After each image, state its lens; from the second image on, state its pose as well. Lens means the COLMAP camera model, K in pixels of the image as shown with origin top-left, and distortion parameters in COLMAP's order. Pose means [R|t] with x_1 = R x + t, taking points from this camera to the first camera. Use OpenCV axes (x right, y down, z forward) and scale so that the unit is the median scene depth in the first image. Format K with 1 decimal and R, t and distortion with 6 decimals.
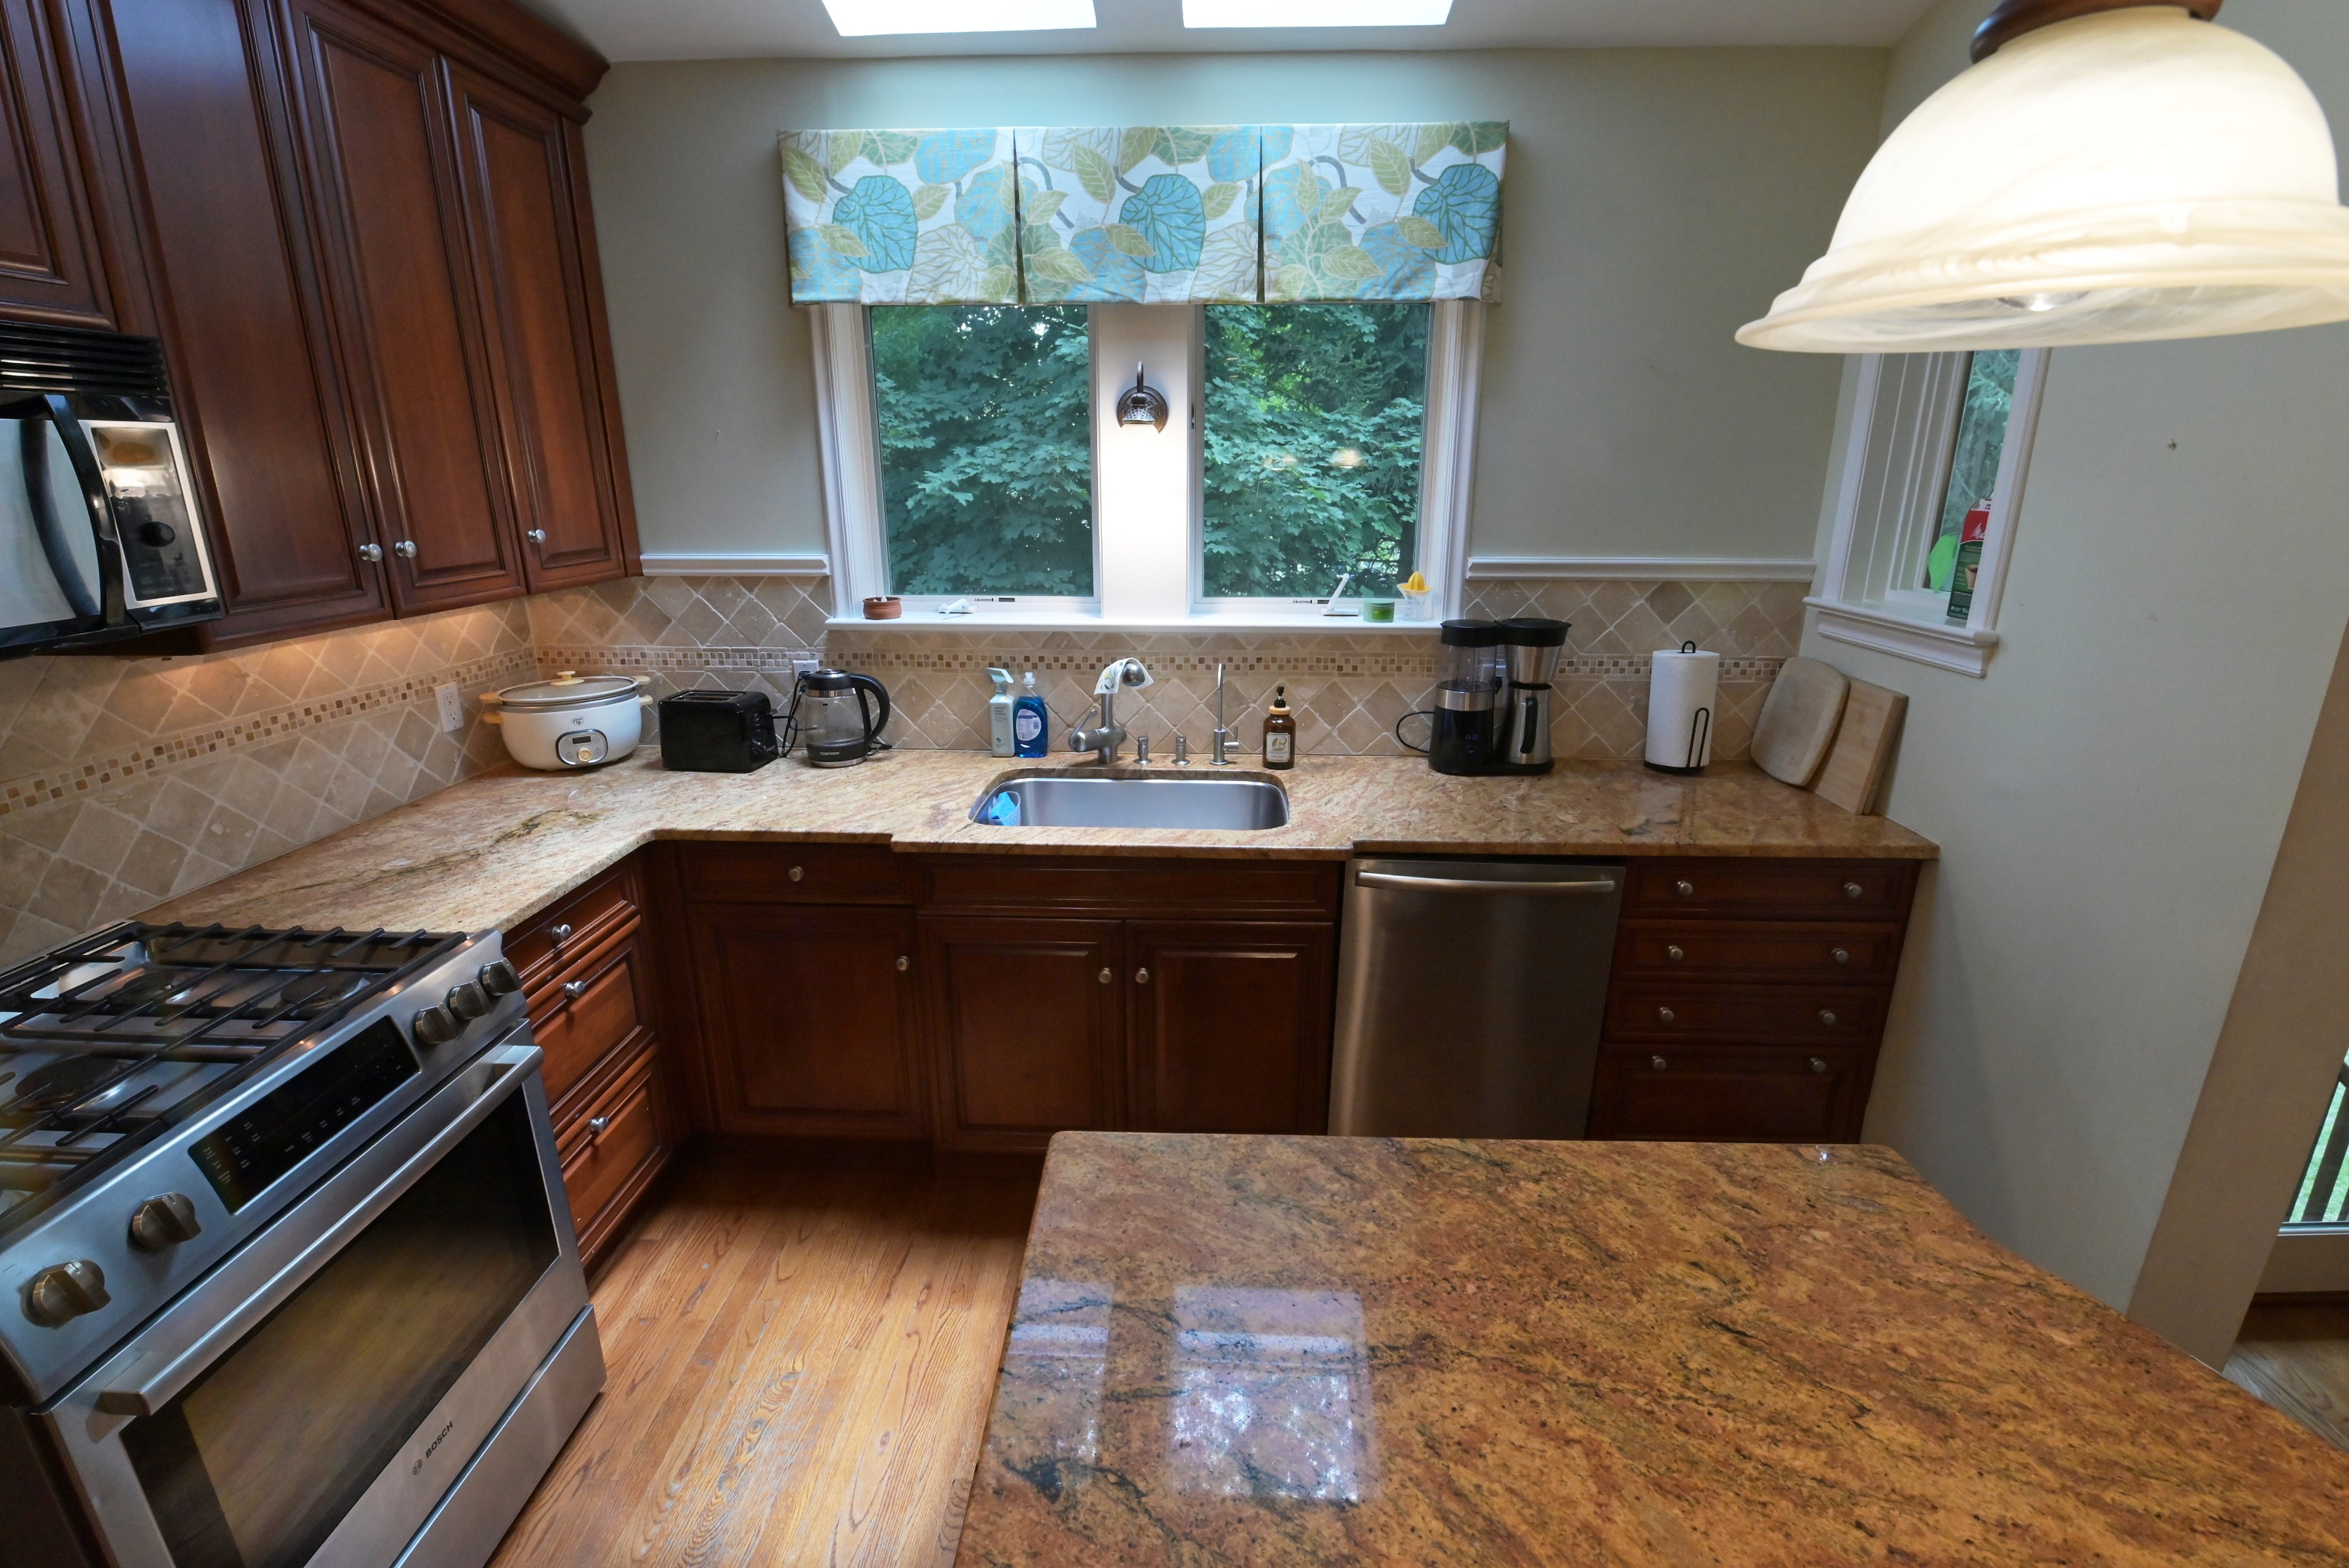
lens RADIAL K [[1001.5, 0, 1177.1], [0, 1001.5, 766.7], [0, 0, 1]] dist [-0.012721, -0.006399]
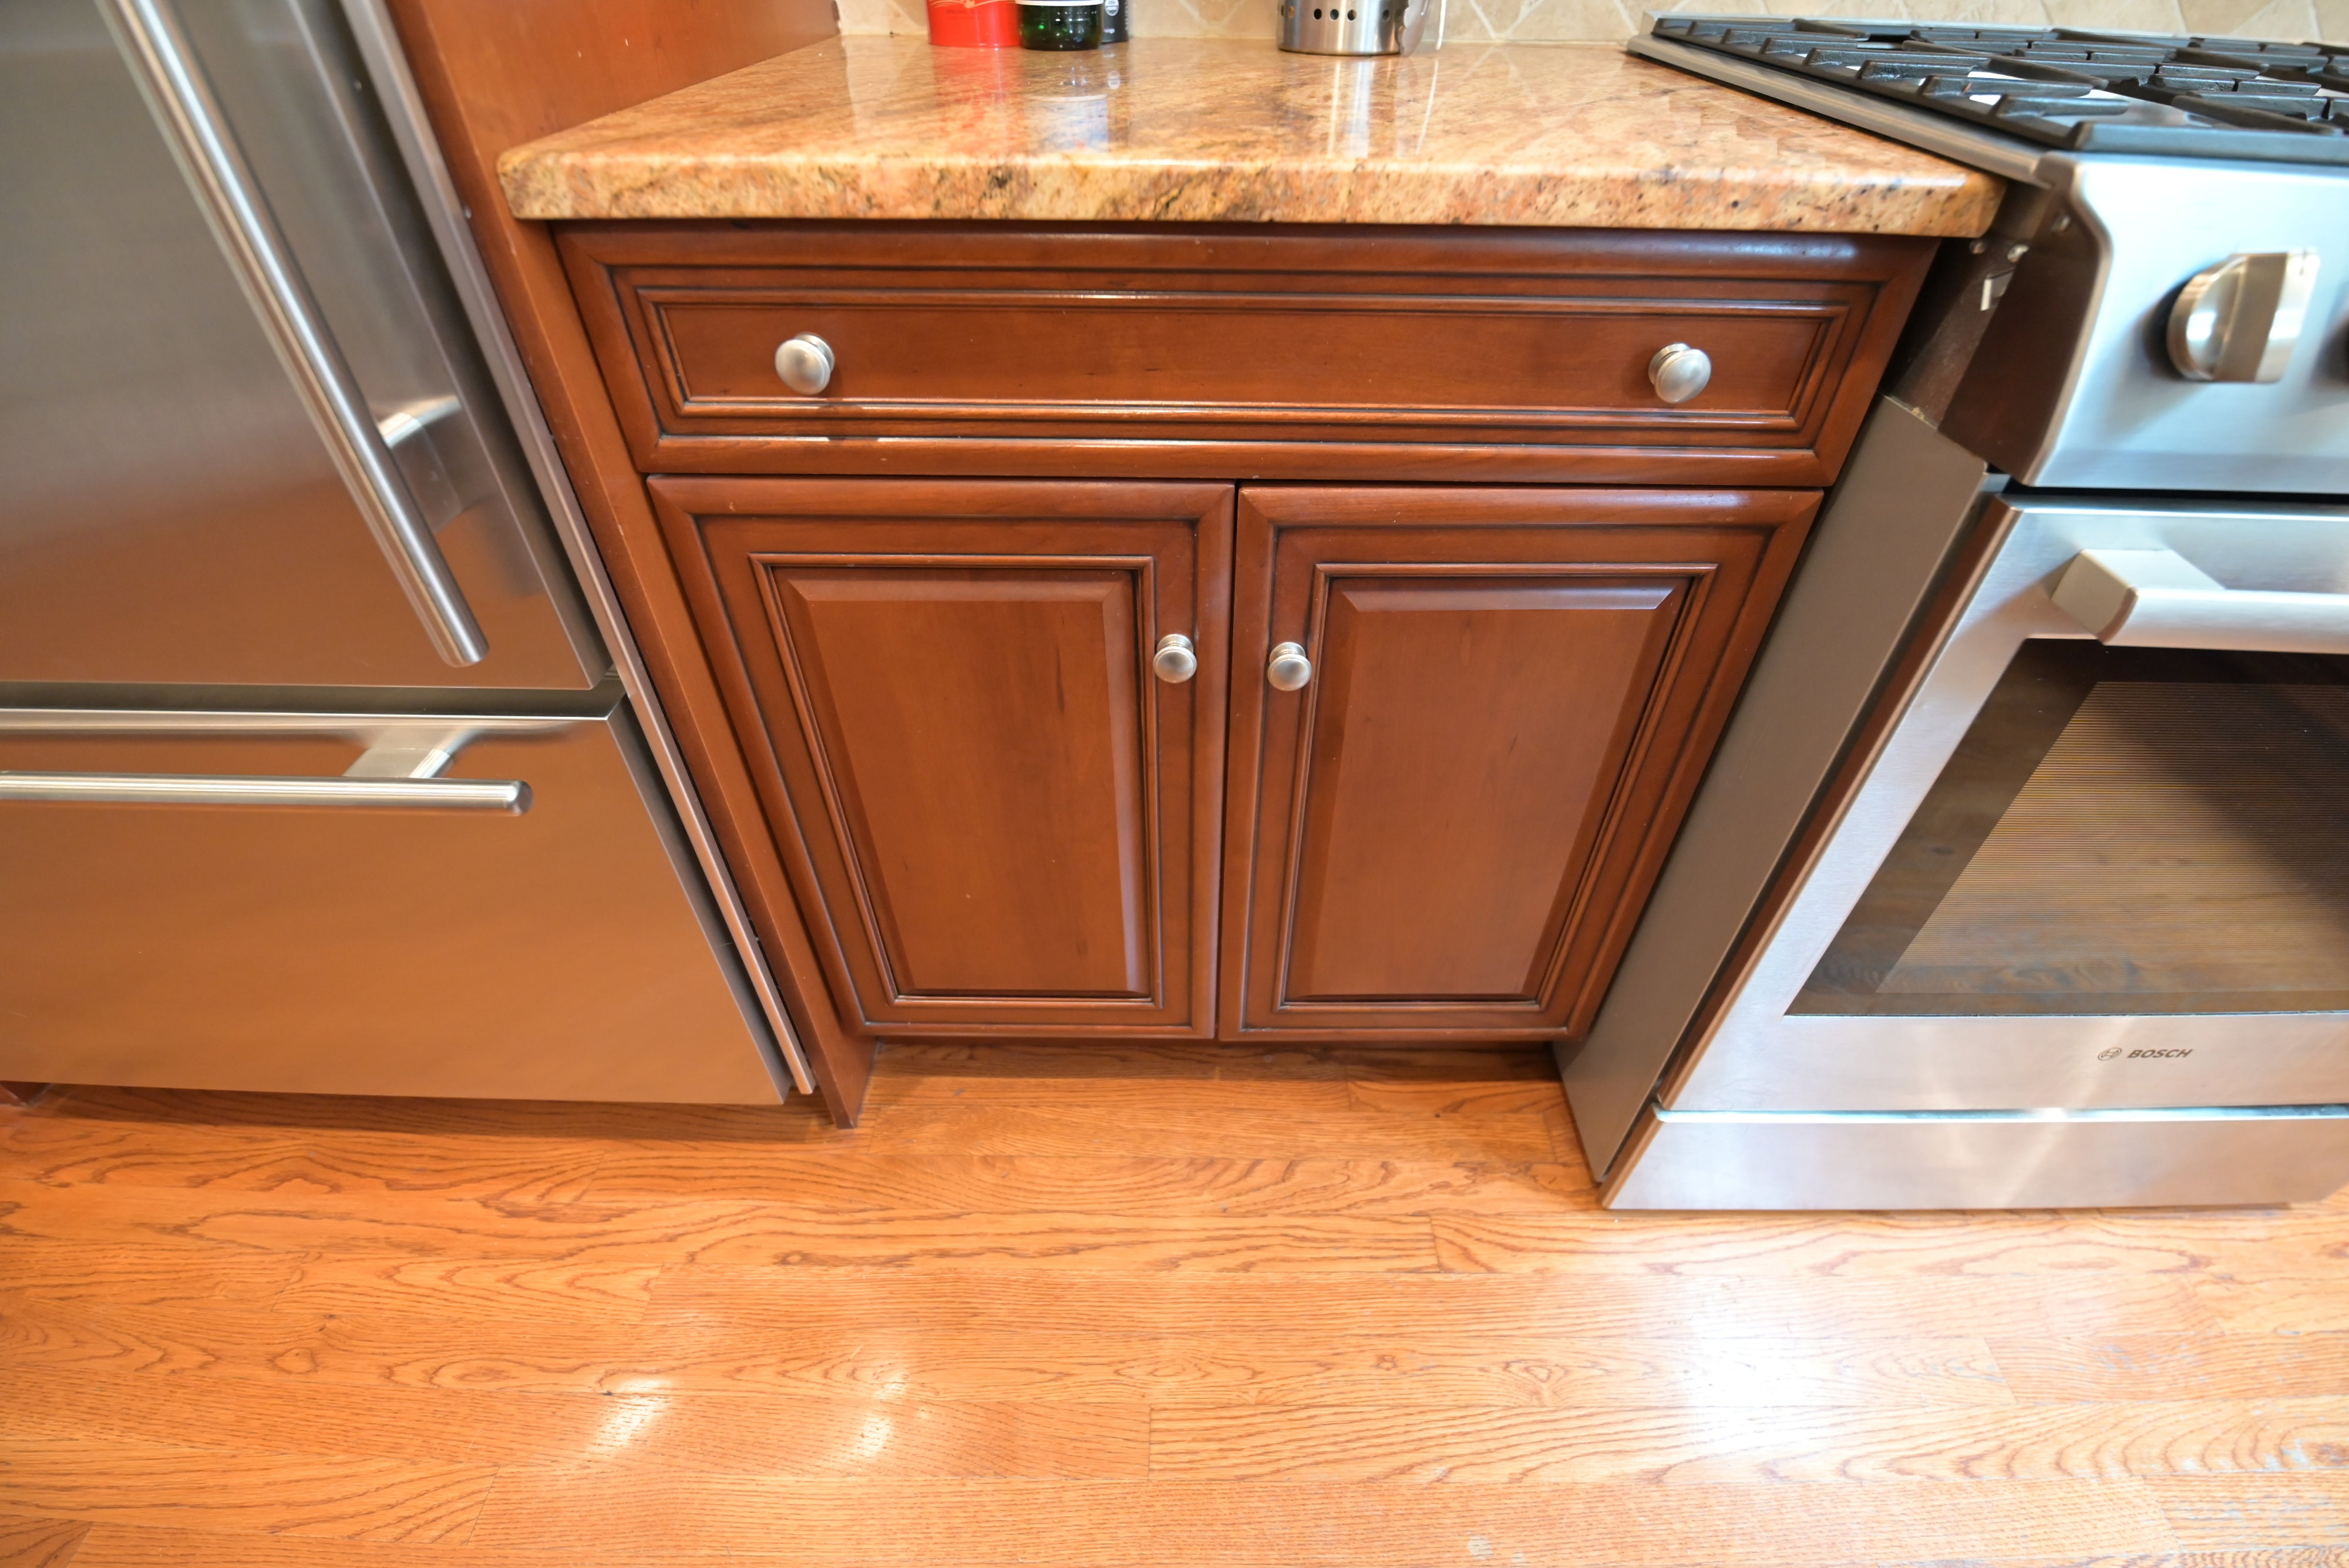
lens RADIAL K [[1001.5, 0, 1186.3], [0, 1001.5, 758.9], [0, 0, 1]] dist [-0.012721, -0.006399]
pose [[0.024885, 0.648991, -0.760389, -0.273110], [-0.284032, 0.733868, 0.617060, 0.227044], [0.958492, 0.200620, 0.202597, 0.187965]]
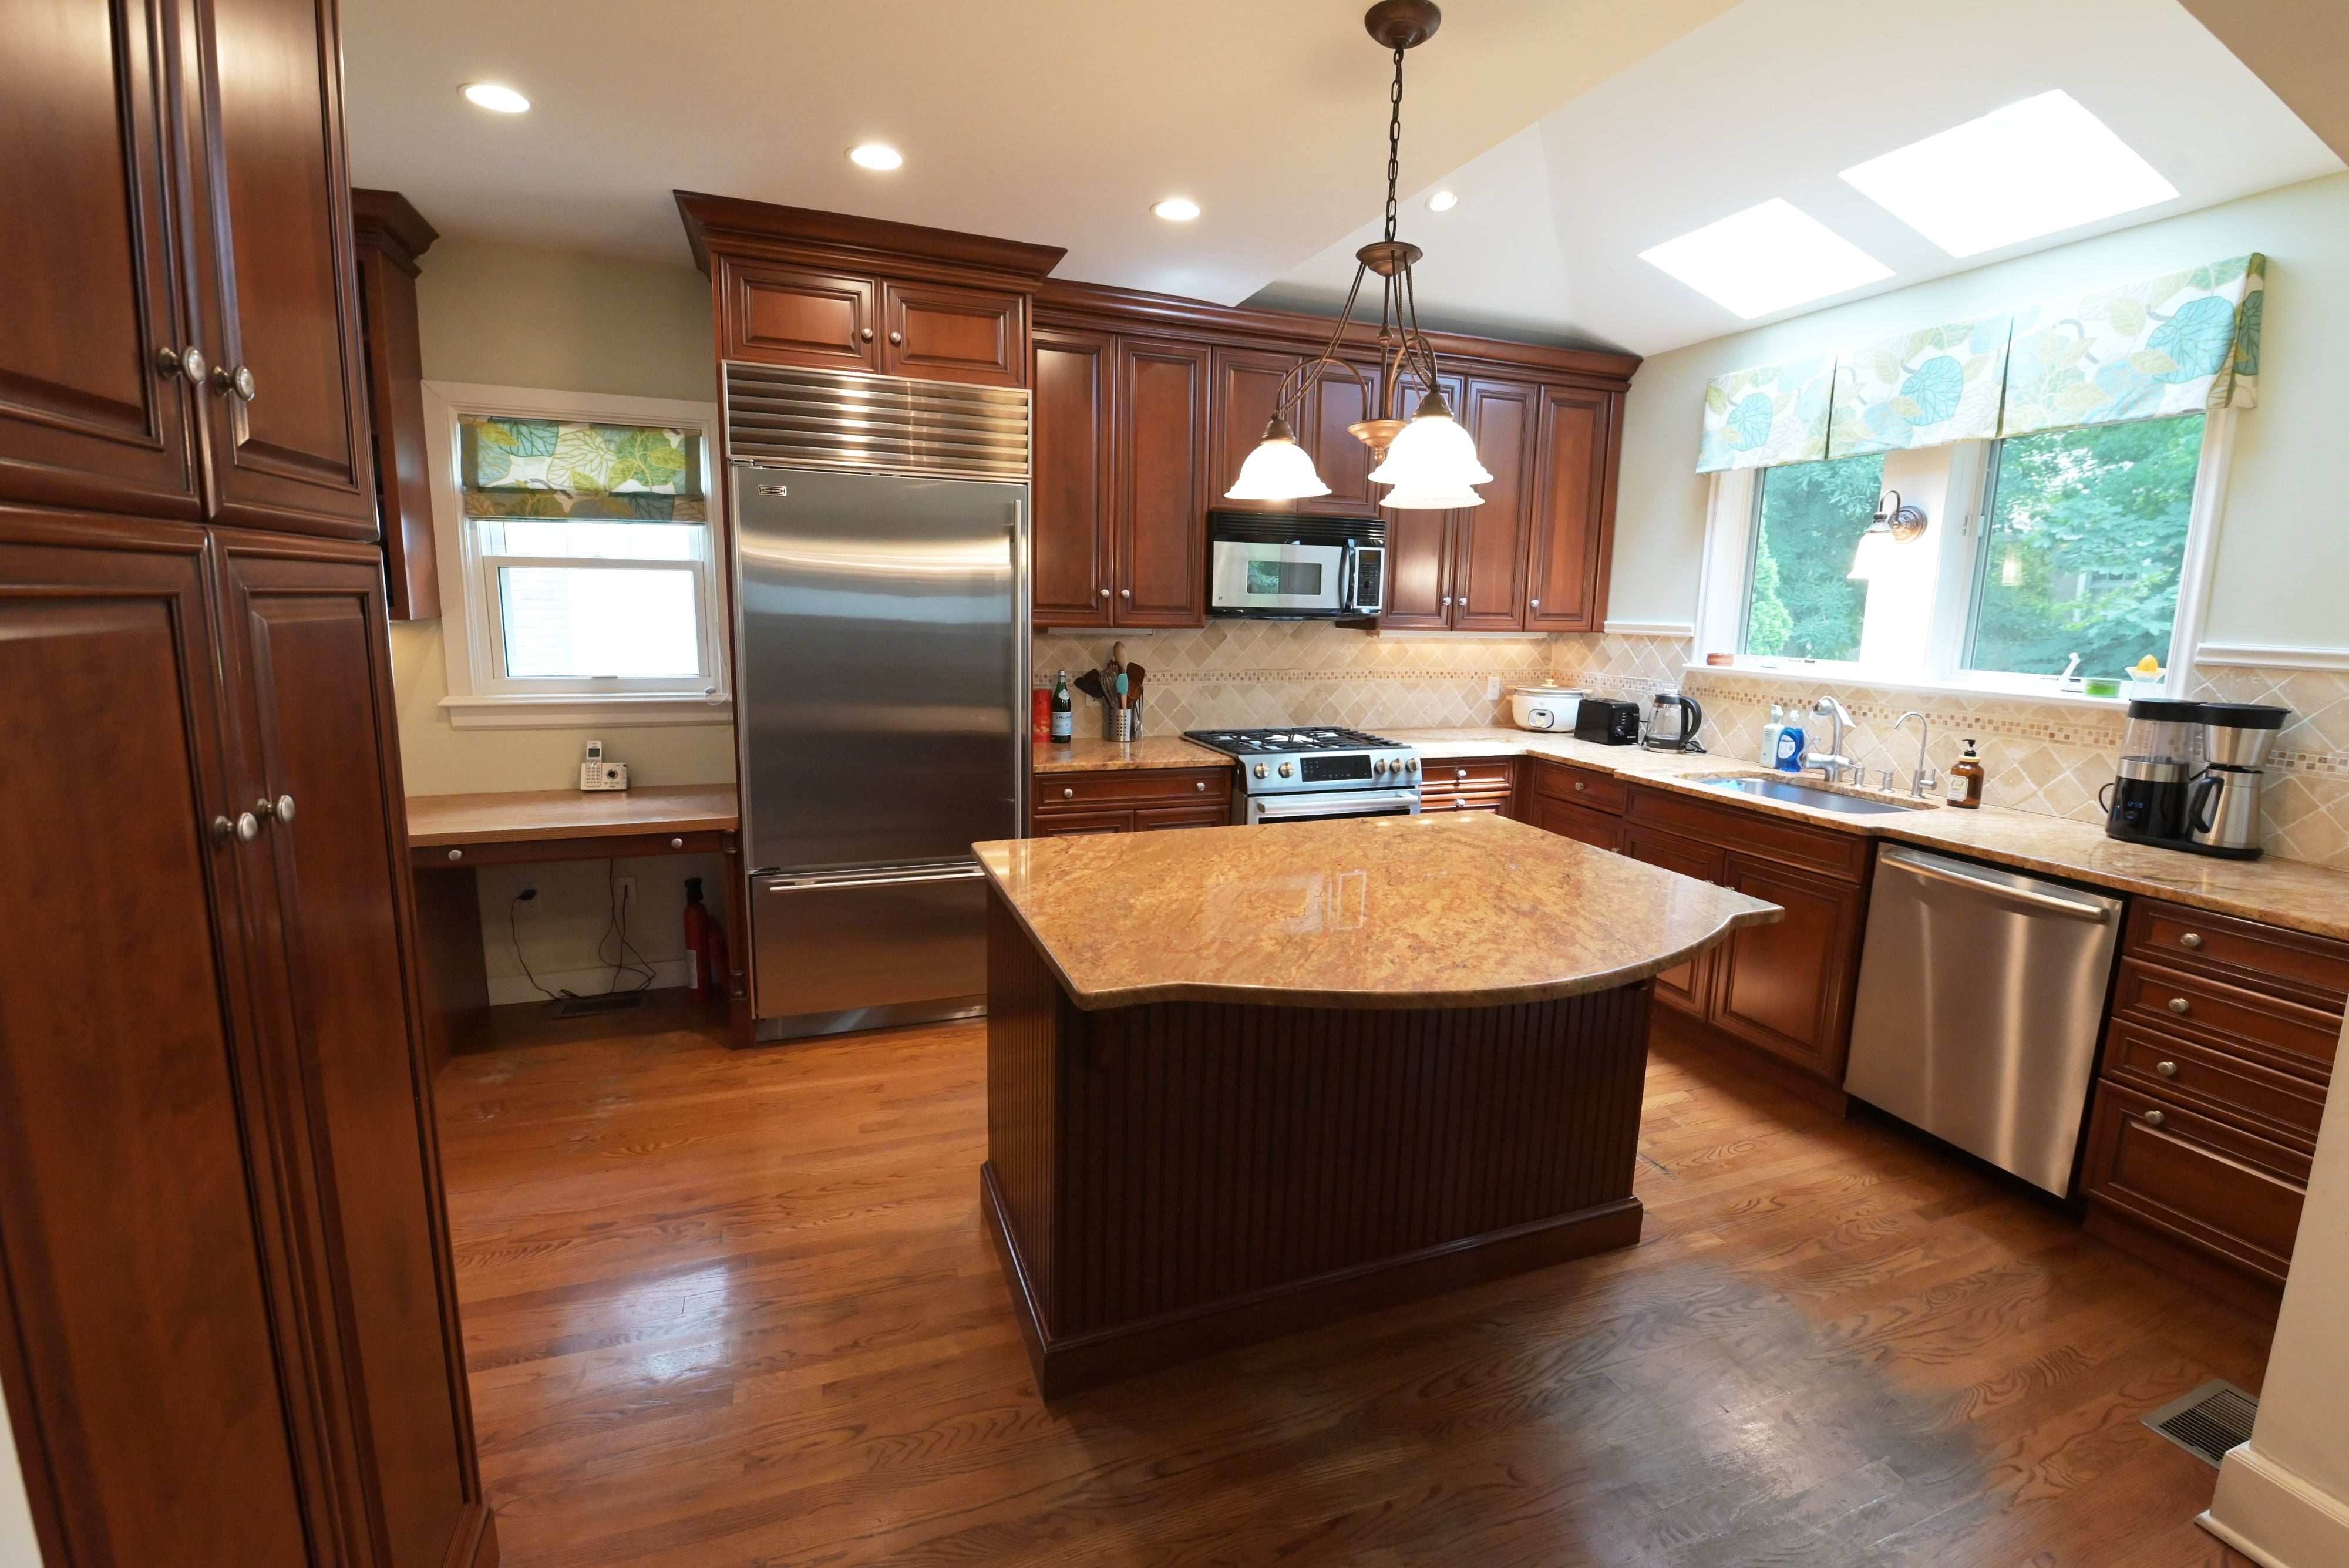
lens RADIAL K [[1001.5, 0, 1186.6], [0, 1001.5, 765.1], [0, 0, 1]] dist [-0.012721, -0.006399]
pose [[0.385003, 0.154575, -0.909879, 0.925935], [-0.275877, 0.960074, 0.046369, 0.173217], [0.880718, 0.233162, 0.412275, -0.353135]]
